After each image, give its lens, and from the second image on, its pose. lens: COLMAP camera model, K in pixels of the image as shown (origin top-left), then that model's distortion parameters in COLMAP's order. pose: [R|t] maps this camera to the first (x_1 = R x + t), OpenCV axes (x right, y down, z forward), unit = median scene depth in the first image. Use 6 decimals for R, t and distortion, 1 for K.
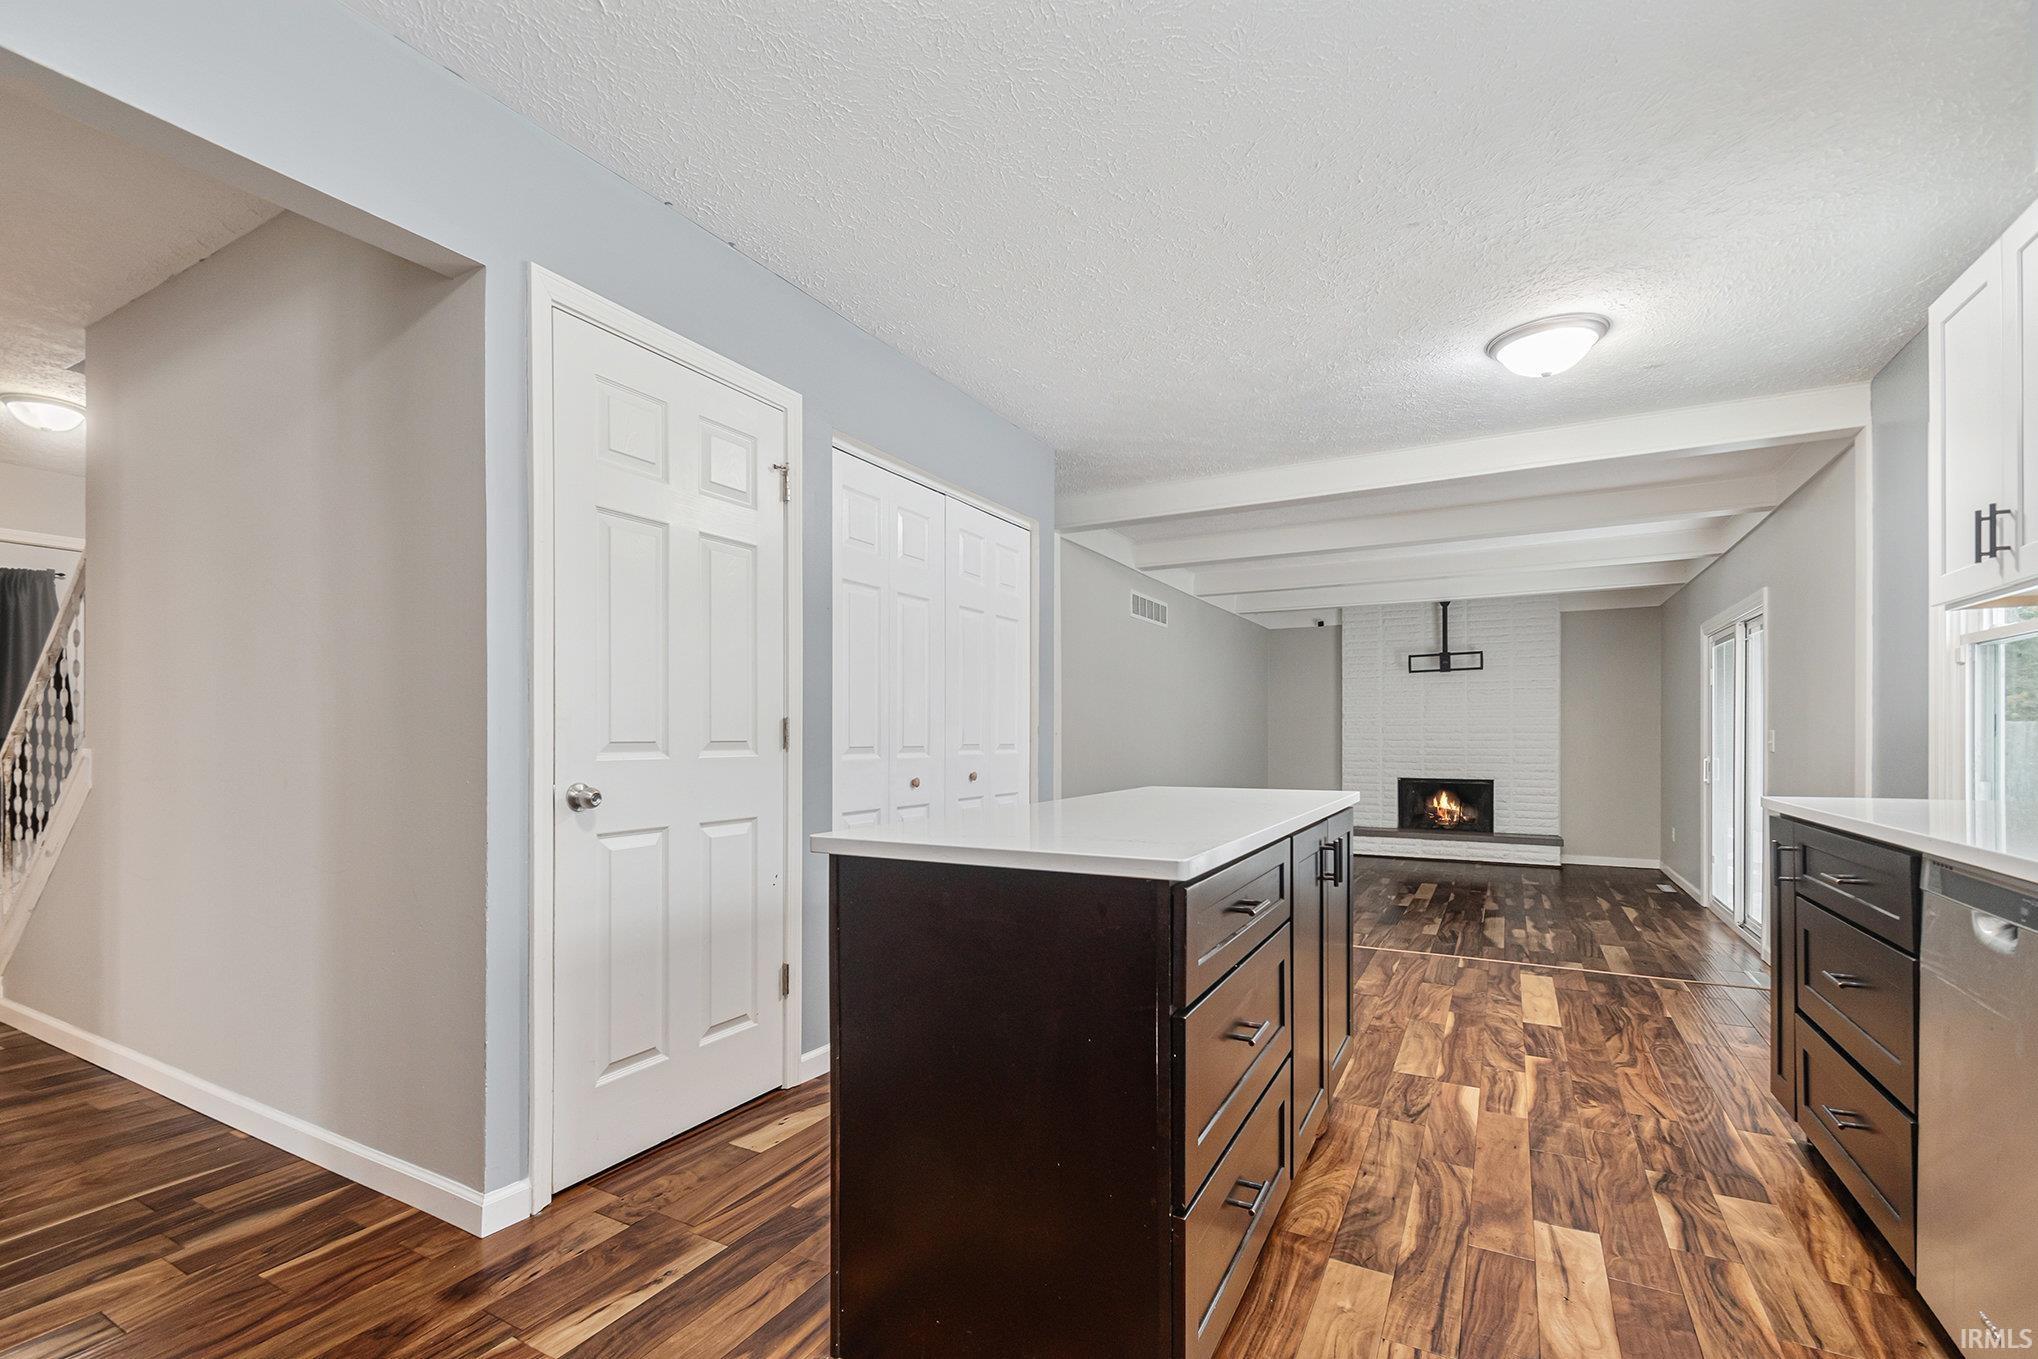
lens RADIAL K [[905.3, 0, 1016.8], [0, 905.3, 722.2], [0, 0, 1]] dist [-0.001047, -0.000238]
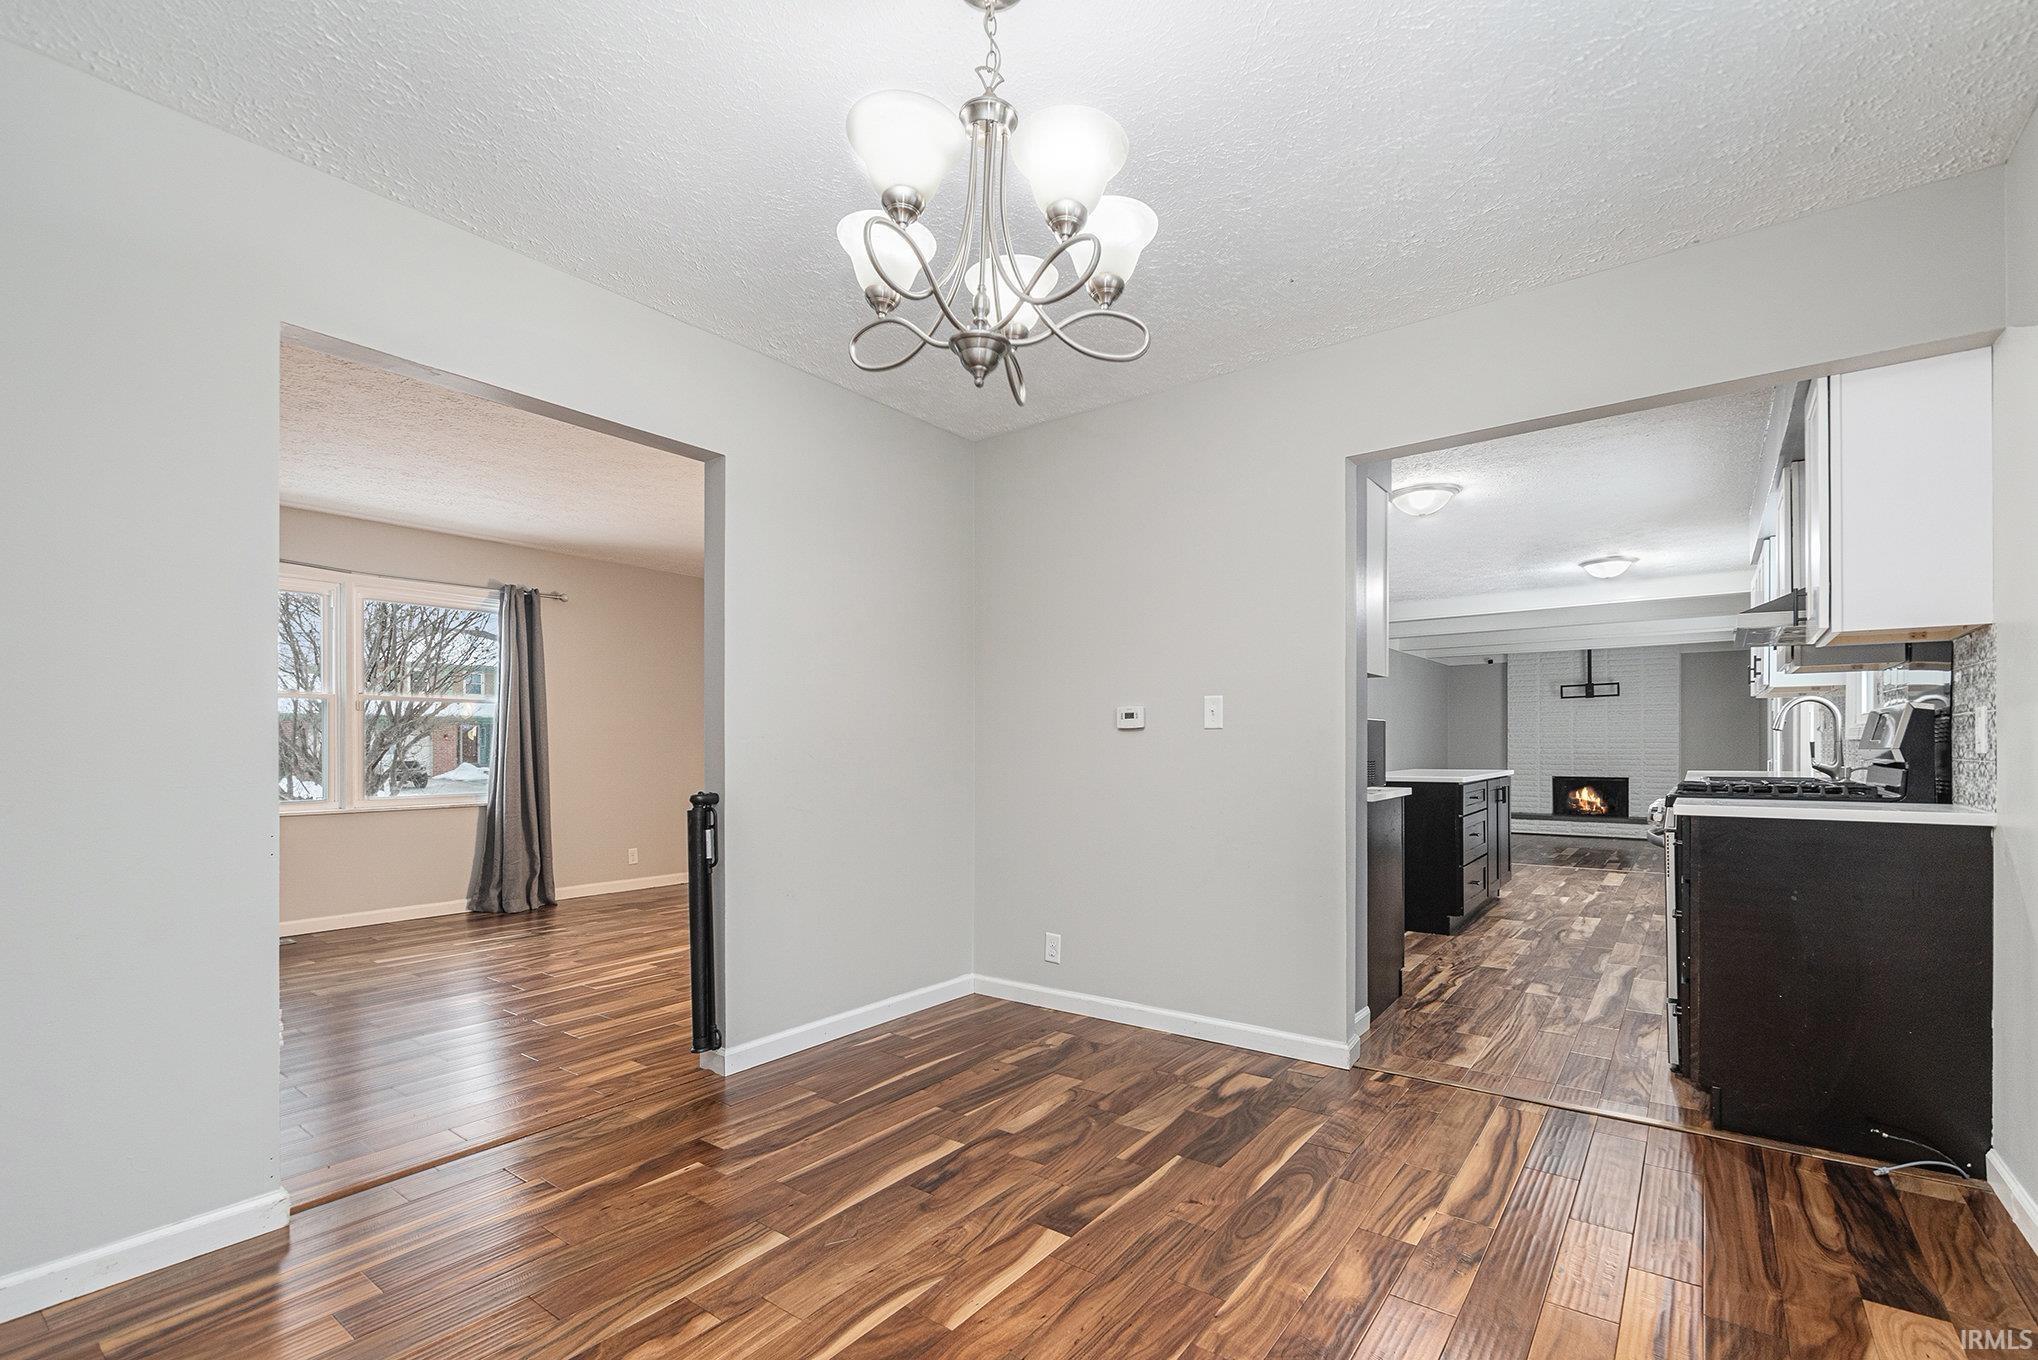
lens RADIAL K [[905.3, 0, 1016.8], [0, 905.3, 722.7], [0, 0, 1]] dist [-0.001047, -0.000238]
pose [[0.988220, -0.004224, -0.152980, -0.170232], [0.003099, 0.999966, -0.007592, -0.011476], [0.153007, 0.007029, 0.988200, -0.480762]]
